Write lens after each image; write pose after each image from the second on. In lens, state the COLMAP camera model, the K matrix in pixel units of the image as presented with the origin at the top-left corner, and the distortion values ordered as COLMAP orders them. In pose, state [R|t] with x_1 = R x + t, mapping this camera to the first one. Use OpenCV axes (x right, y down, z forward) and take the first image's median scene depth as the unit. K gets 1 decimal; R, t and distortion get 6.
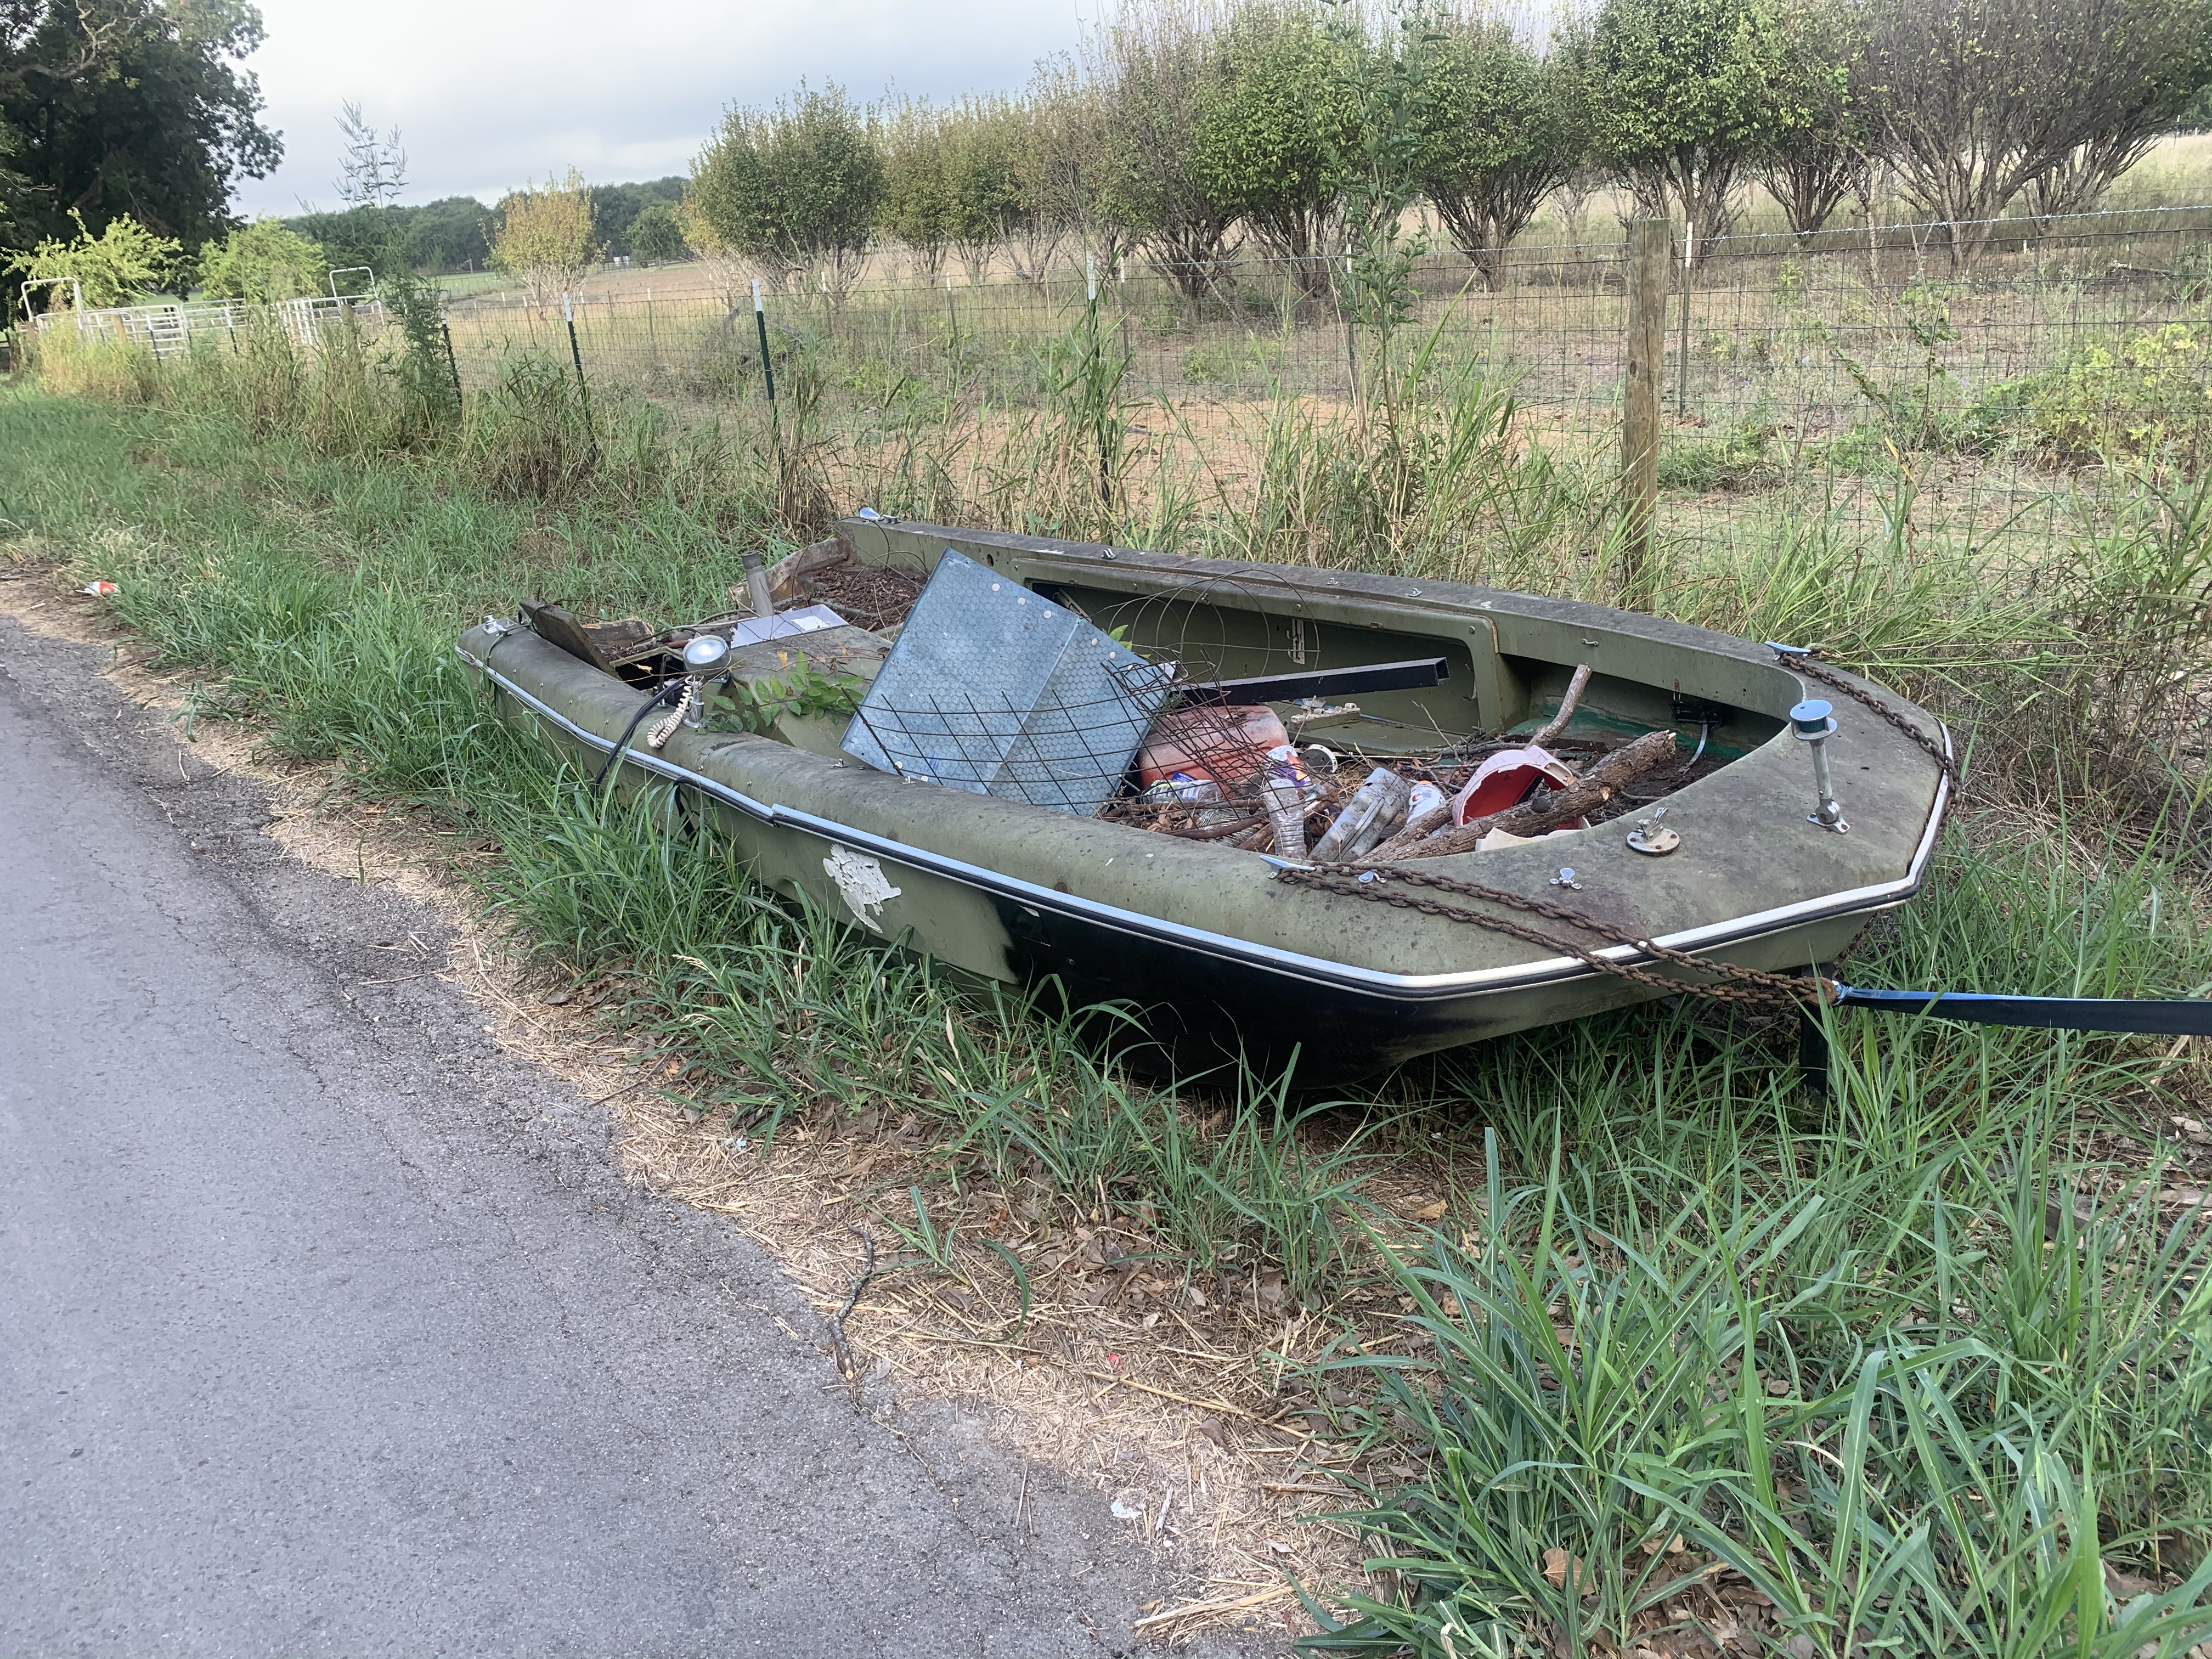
lens RADIAL K [[1847.9, 0, 1101.2], [0, 1847.9, 821.1], [0, 0, 1]] dist [0.032906, -0.020605]
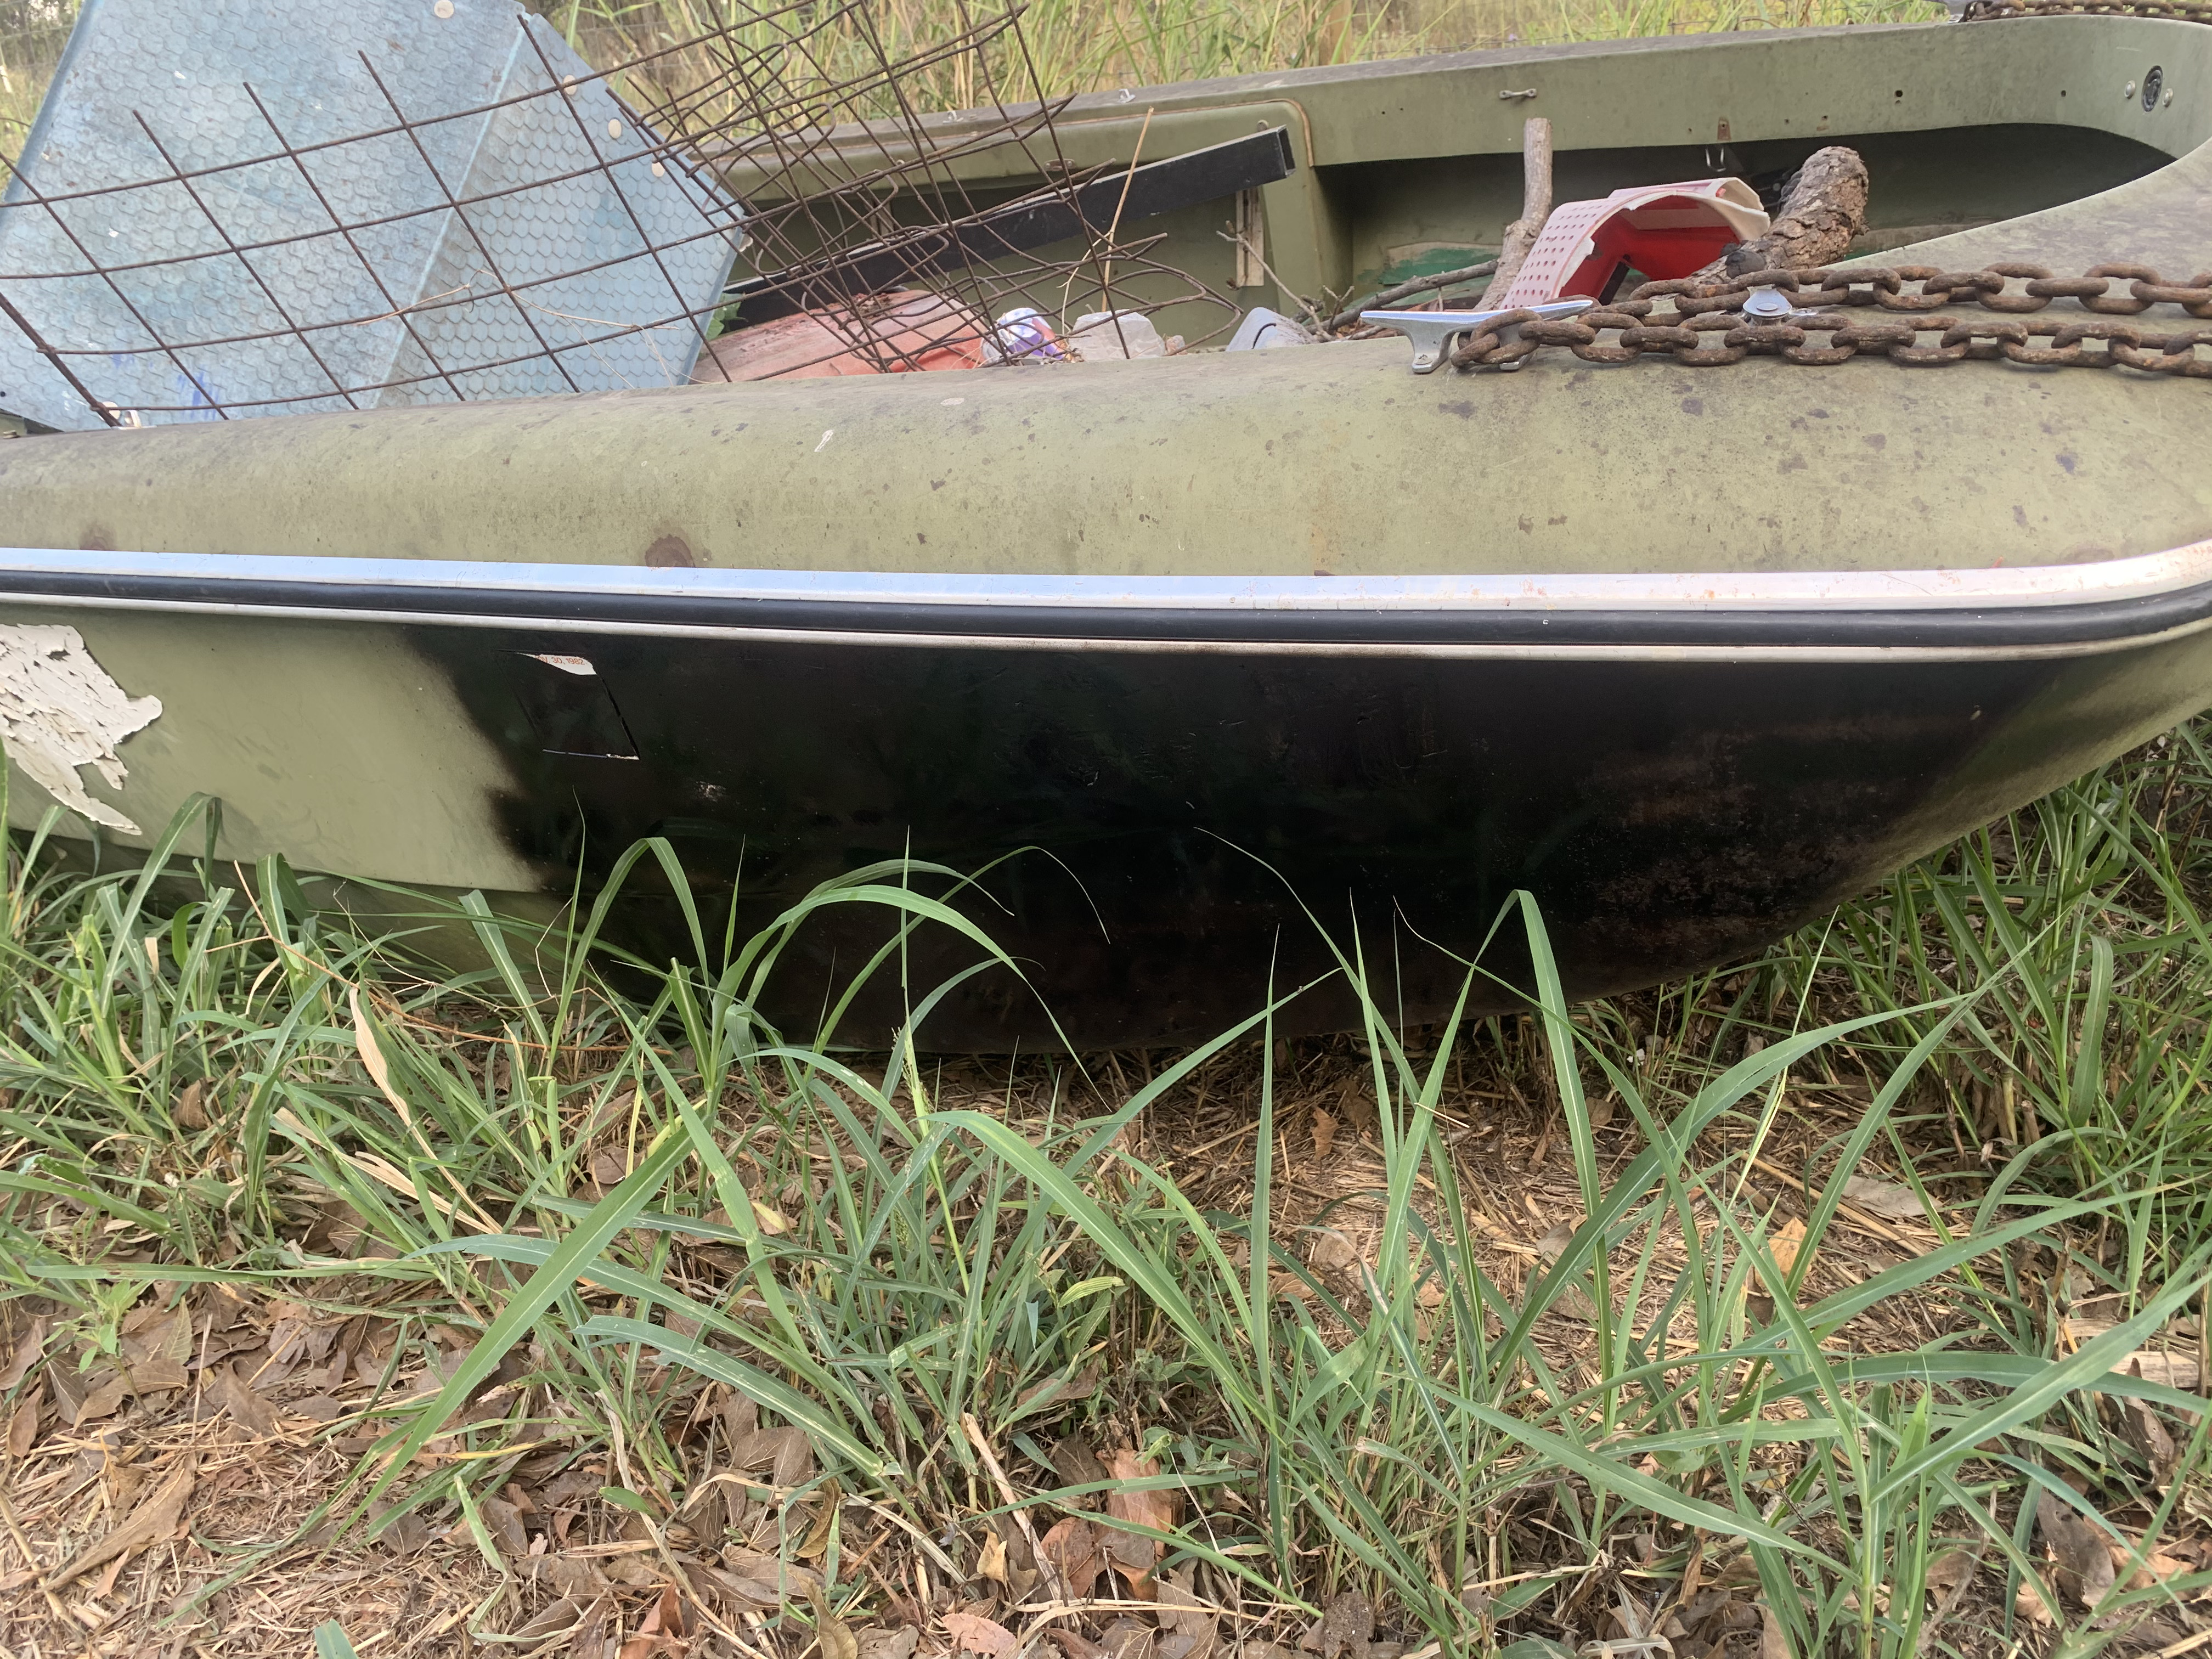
lens RADIAL K [[1847.9, 0, 1126.7], [0, 1847.9, 837.6], [0, 0, 1]] dist [0.032906, -0.020605]
pose [[0.934637, -0.158238, 0.318457, -0.051495], [0.137932, 0.986745, 0.085488, 0.061060], [-0.327764, -0.035975, 0.944075, 0.597324]]
